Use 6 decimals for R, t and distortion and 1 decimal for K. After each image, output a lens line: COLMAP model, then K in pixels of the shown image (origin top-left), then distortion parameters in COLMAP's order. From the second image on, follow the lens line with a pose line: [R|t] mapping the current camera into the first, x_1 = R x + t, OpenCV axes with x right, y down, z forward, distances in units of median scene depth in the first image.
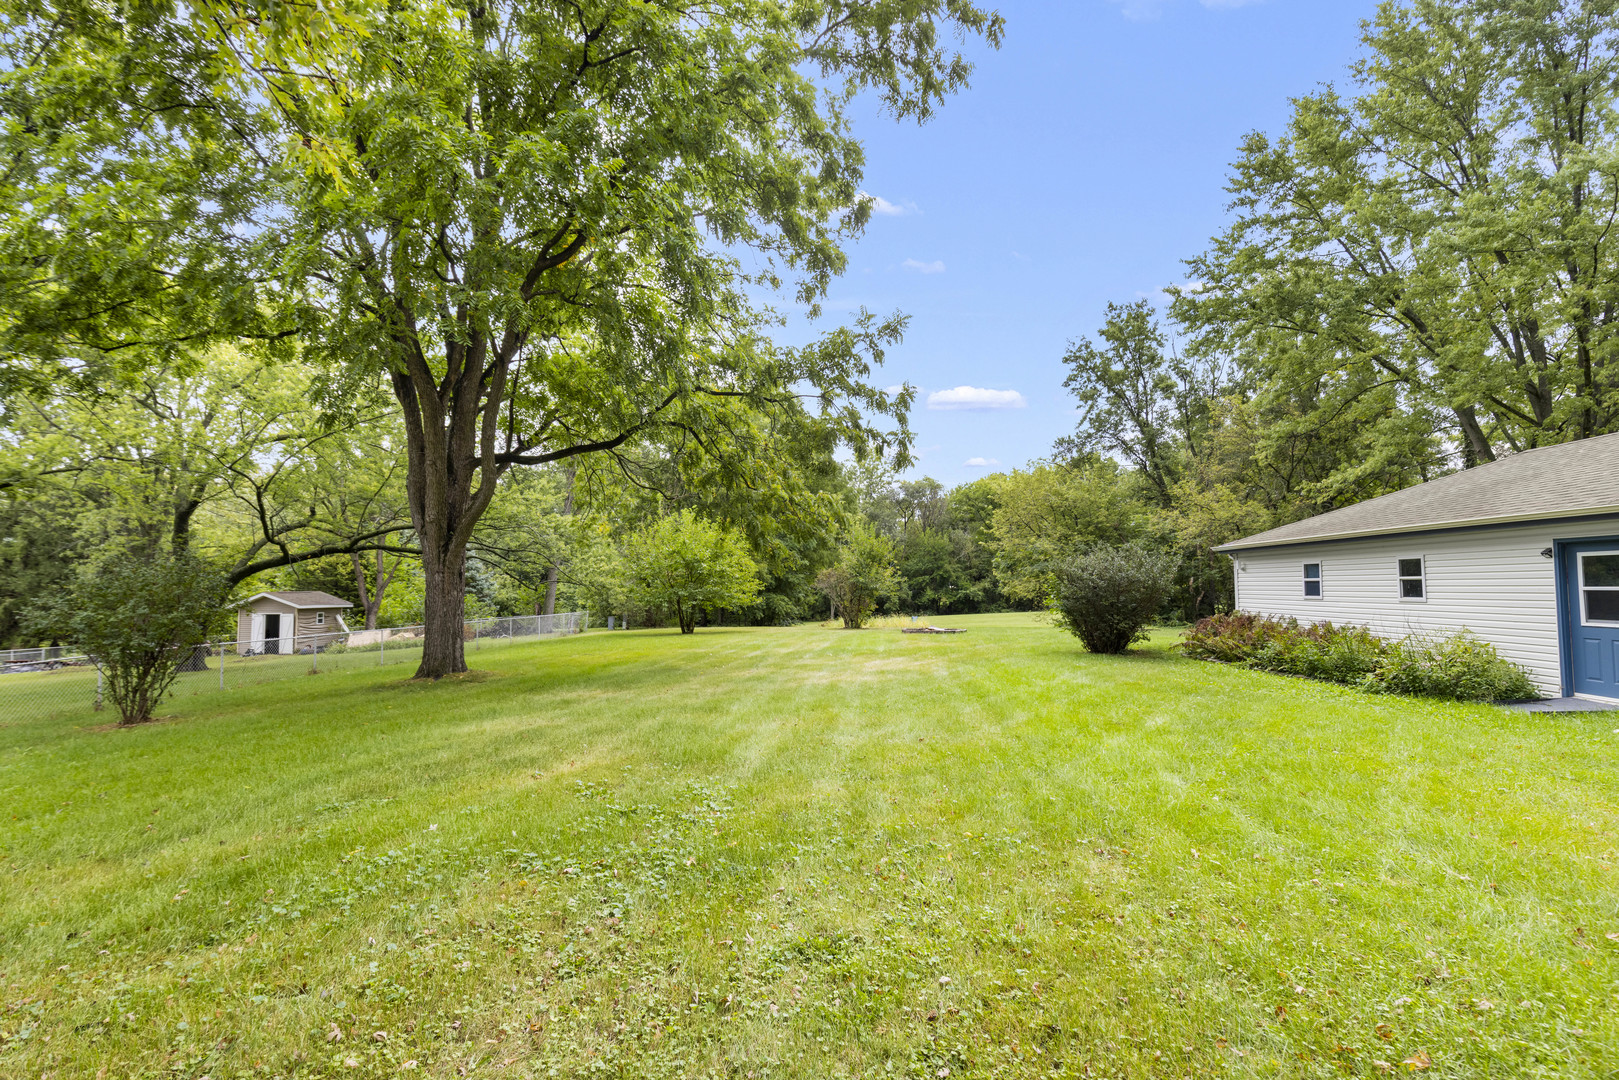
lens RADIAL K [[717.4, 0, 809.5], [0, 717.4, 540.0], [0, 0, 1]] dist [-0.000895, -0.000067]
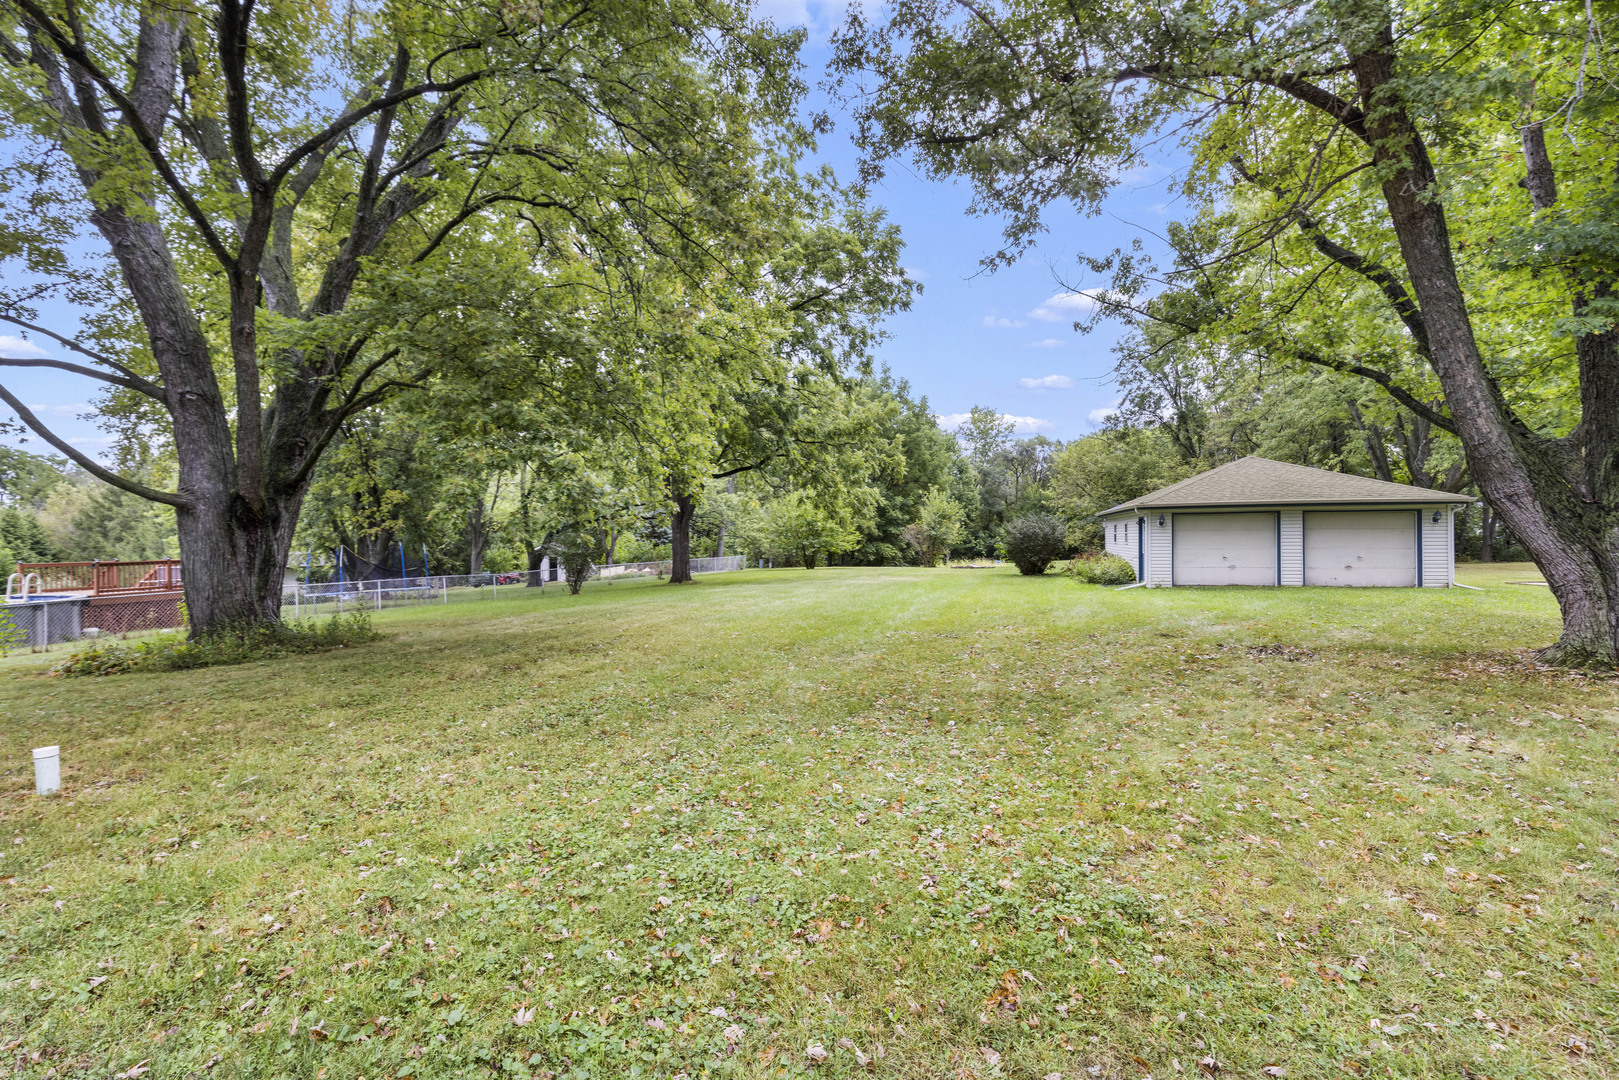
lens RADIAL K [[717.4, 0, 809.5], [0, 717.4, 540.0], [0, 0, 1]] dist [-0.000895, -0.000067]
pose [[0.978248, -0.007126, -0.207315, 0.119618], [0.021744, 0.997426, 0.068320, -0.028300], [0.206295, -0.071342, 0.975886, -0.387086]]
